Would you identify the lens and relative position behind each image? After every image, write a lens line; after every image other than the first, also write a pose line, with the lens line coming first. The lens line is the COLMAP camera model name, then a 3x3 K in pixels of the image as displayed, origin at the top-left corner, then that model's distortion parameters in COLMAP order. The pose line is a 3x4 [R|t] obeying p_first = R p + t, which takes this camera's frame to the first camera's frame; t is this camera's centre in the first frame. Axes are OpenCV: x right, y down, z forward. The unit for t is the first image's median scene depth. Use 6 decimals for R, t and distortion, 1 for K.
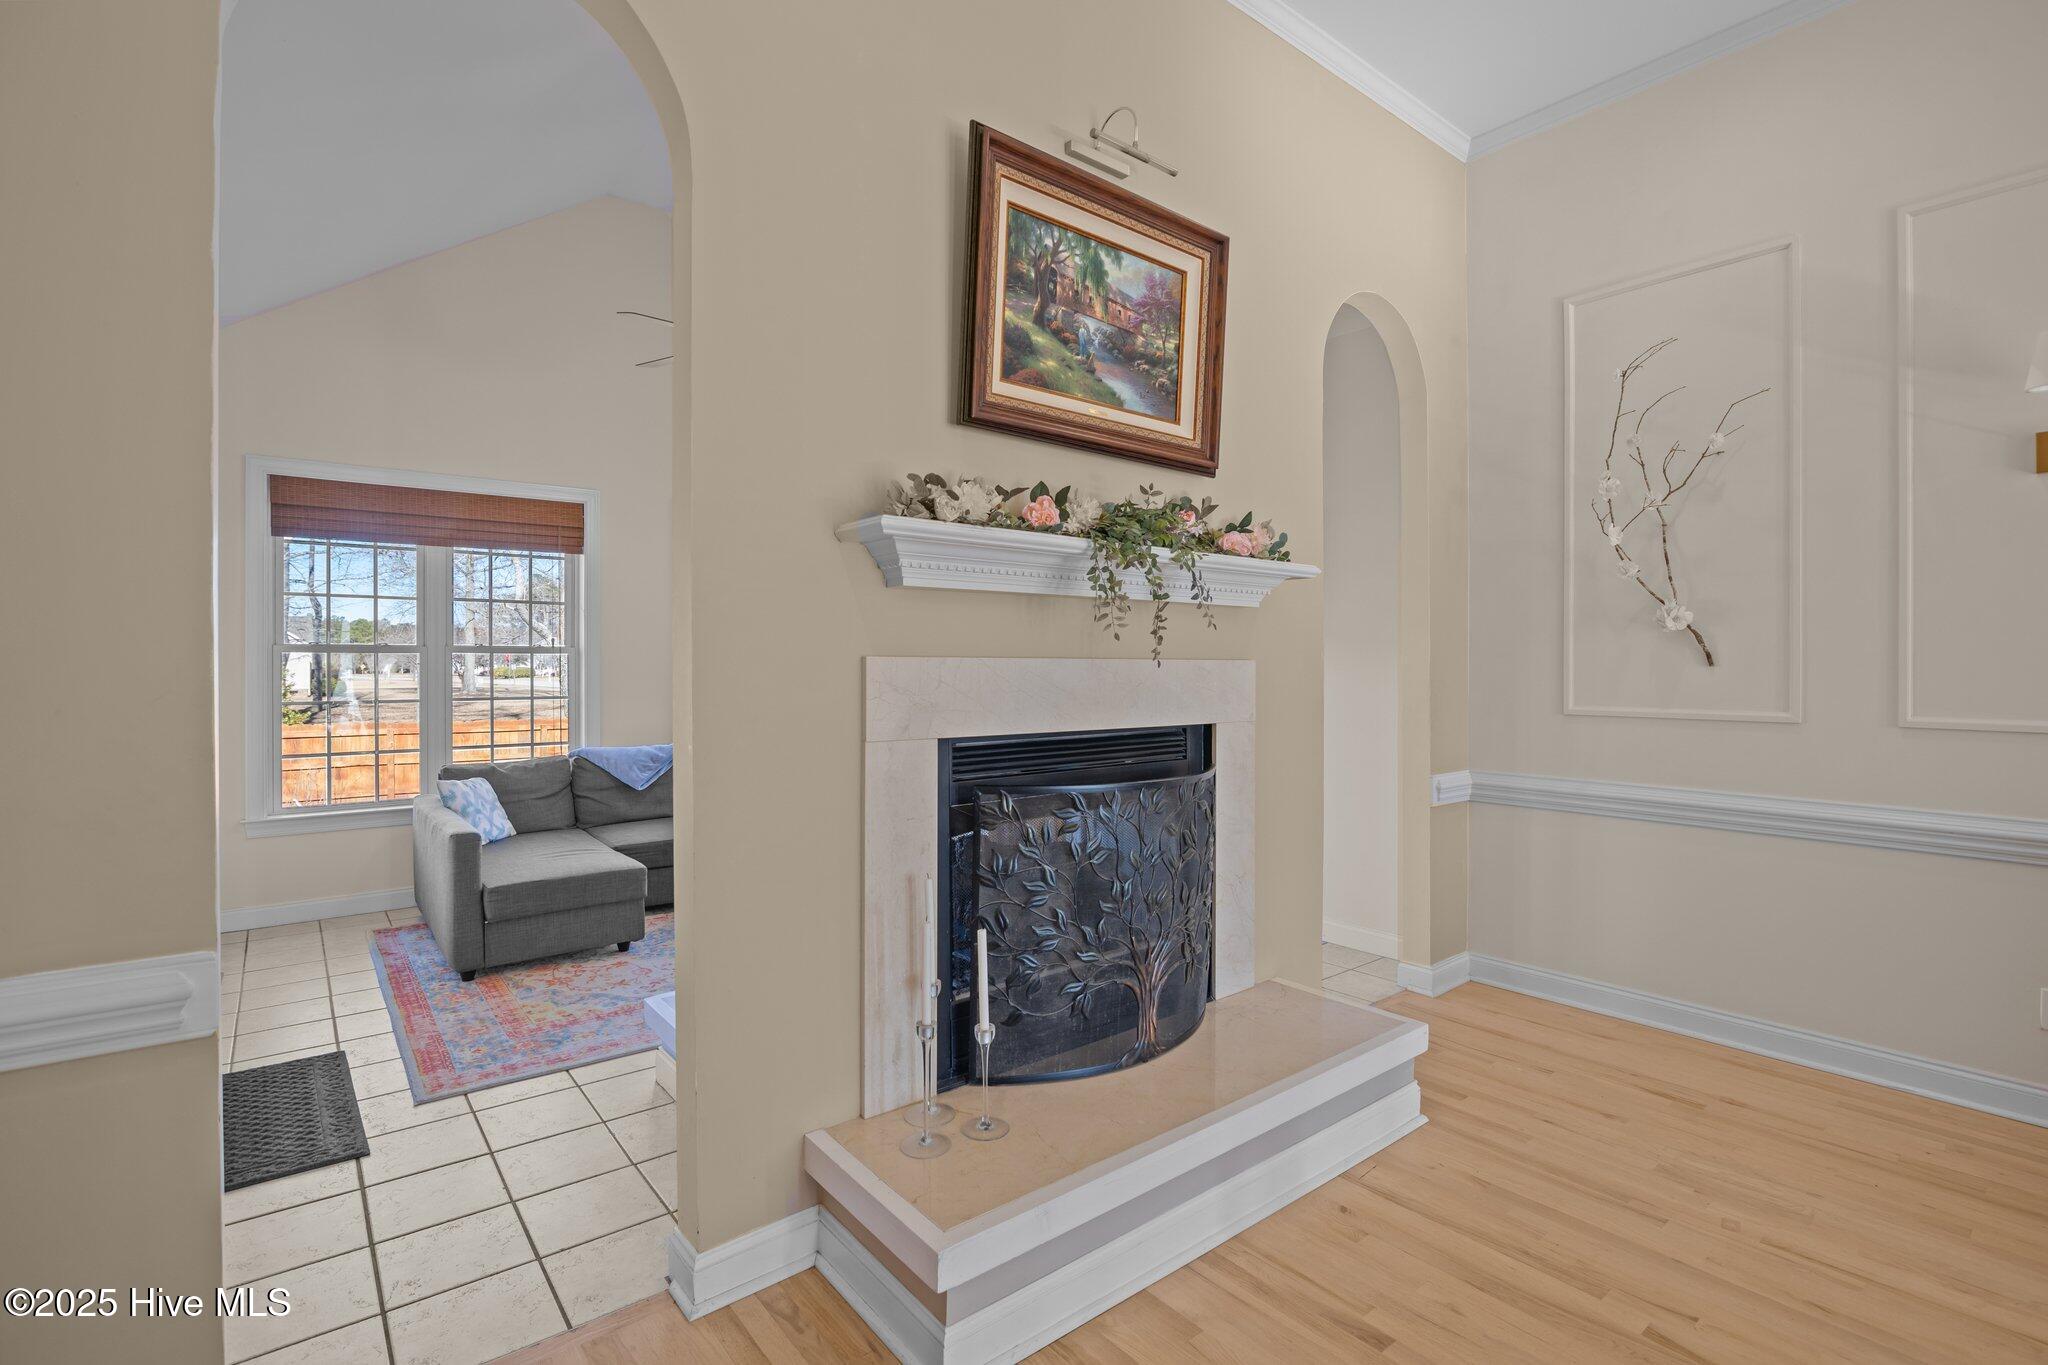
lens RADIAL K [[945.9, 0, 1020.2], [0, 945.9, 676.7], [0, 0, 1]] dist [-0.004752, -0.000226]
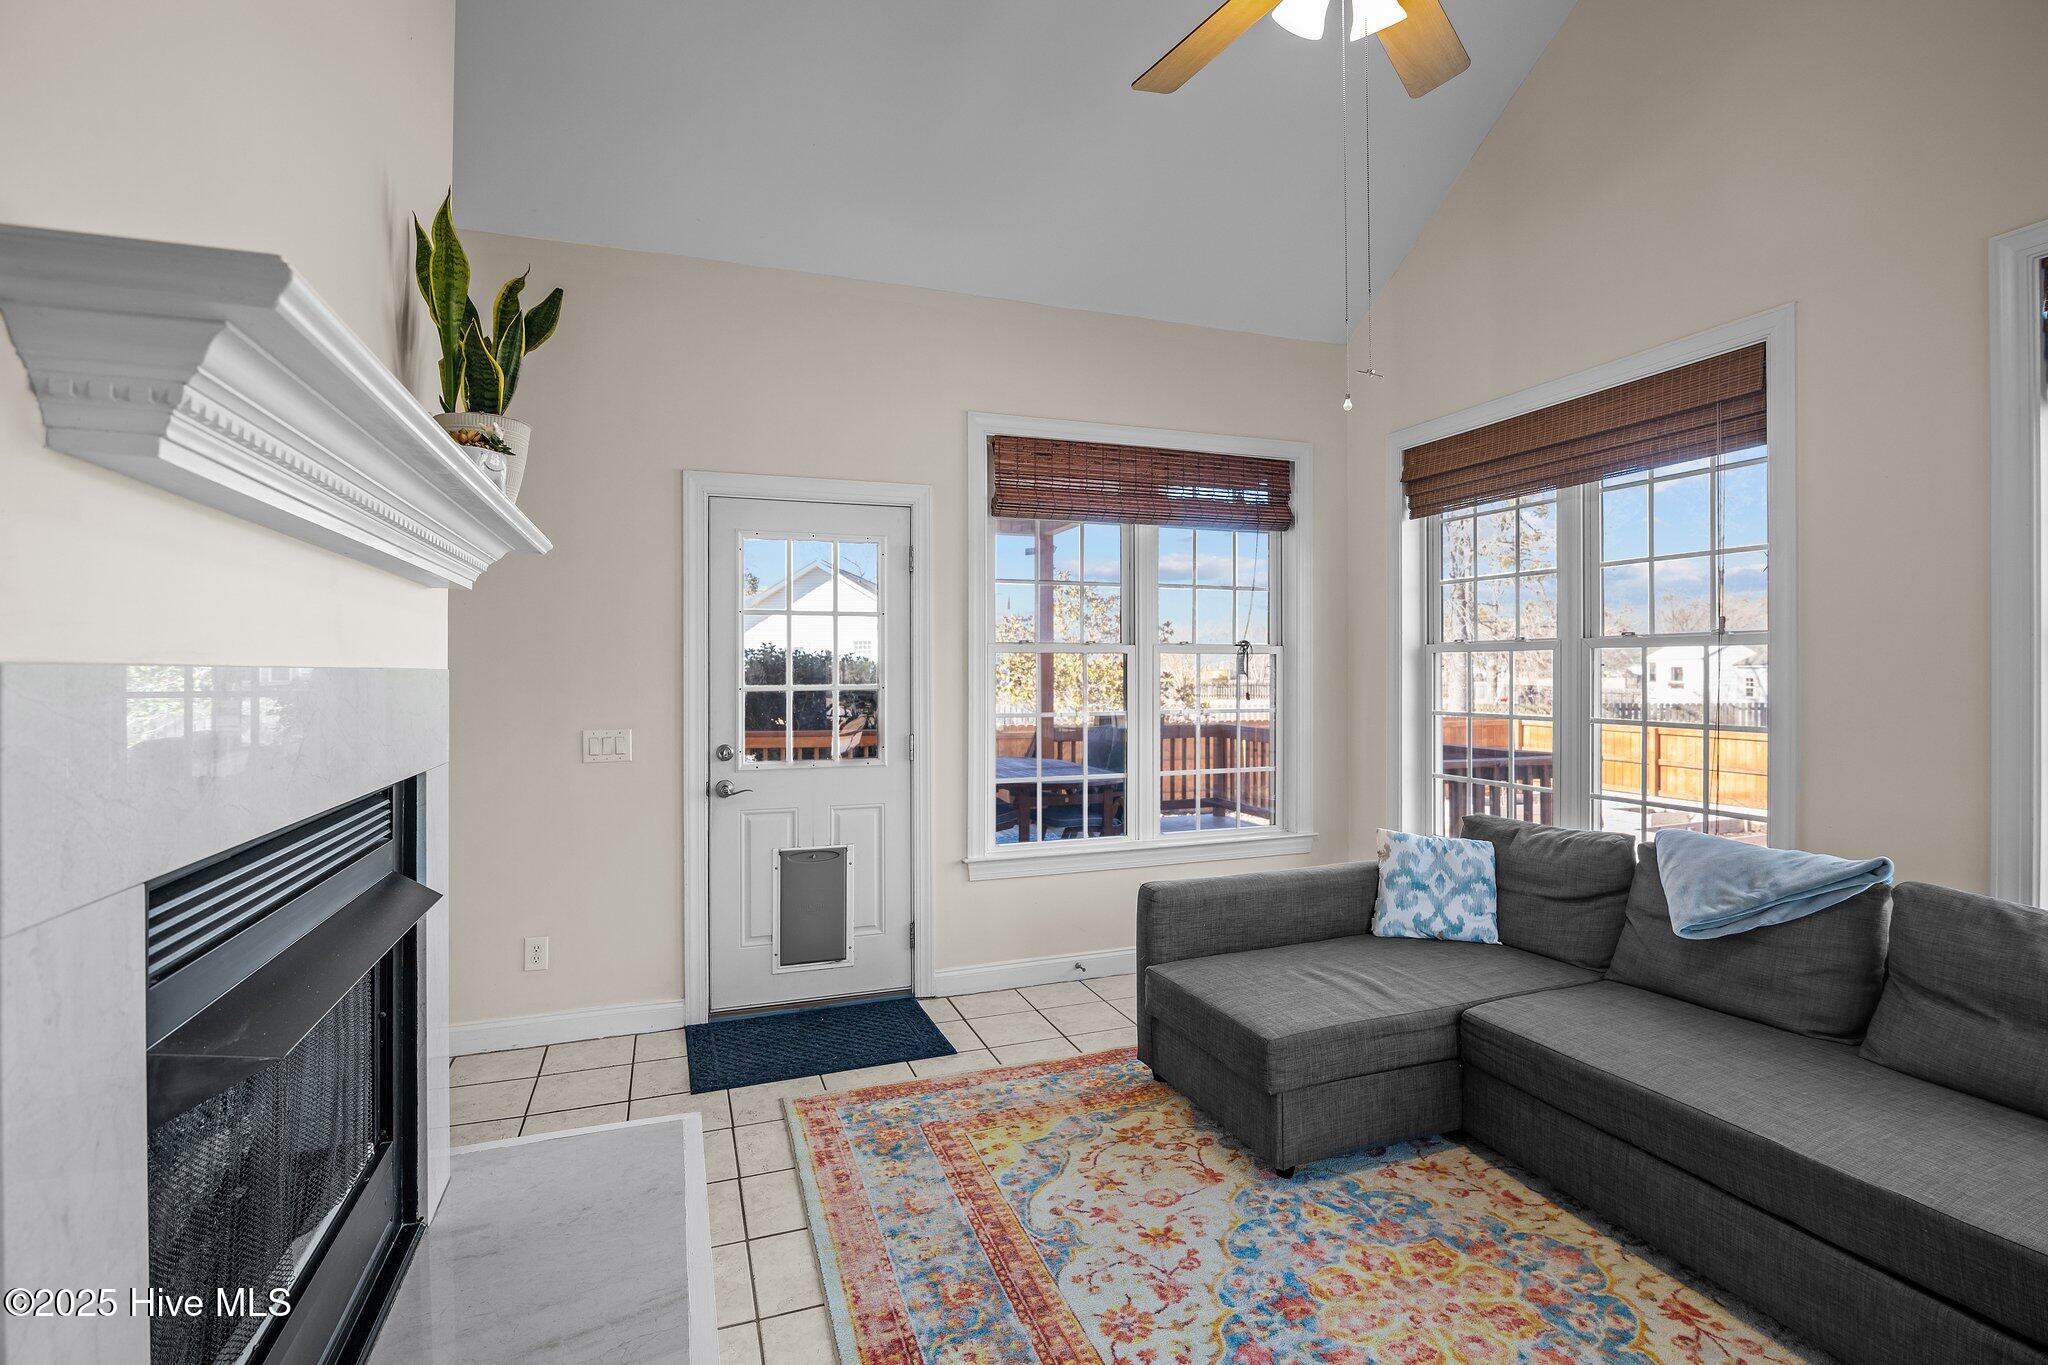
lens RADIAL K [[945.9, 0, 1012.5], [0, 945.9, 666.3], [0, 0, 1]] dist [-0.004752, -0.000226]
pose [[-0.316308, -0.001354, -0.948656, 0.187381], [-0.006477, 0.999979, 0.000732, -0.015120], [0.948635, 0.006376, -0.316310, 1.140427]]
